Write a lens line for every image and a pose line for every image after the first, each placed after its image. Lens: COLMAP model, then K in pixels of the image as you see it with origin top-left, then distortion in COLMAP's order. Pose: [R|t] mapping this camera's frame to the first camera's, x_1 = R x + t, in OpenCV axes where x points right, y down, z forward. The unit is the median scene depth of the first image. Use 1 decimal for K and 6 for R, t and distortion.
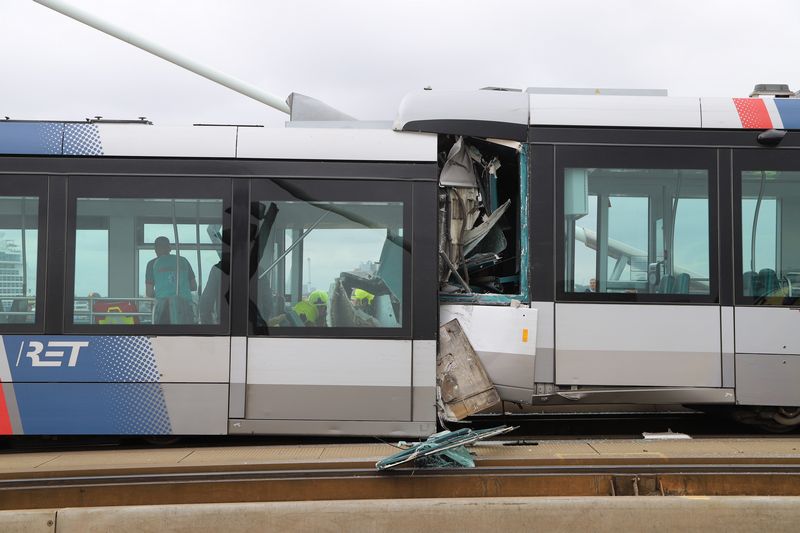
lens RADIAL K [[1077.1, 0, 396.2], [0, 1077.1, 275.3], [0, 0, 1]] dist [0.090683, 0.030742]
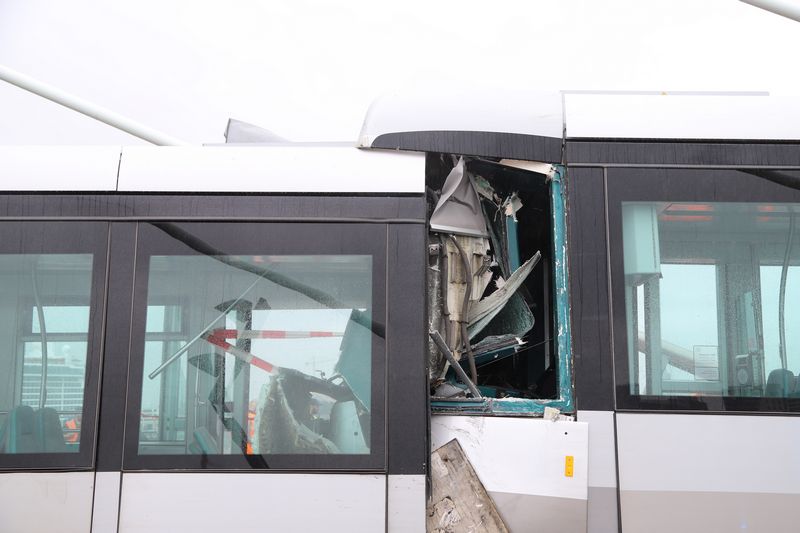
lens RADIAL K [[987.2, 0, 401.8], [0, 987.2, 268.2], [0, 0, 1]] dist [0.100742, 0.024053]
pose [[0.999818, -0.008904, -0.016902, 0.033409], [0.006875, 0.993161, -0.116548, 0.008481], [0.017824, 0.116410, 0.993041, 0.410053]]
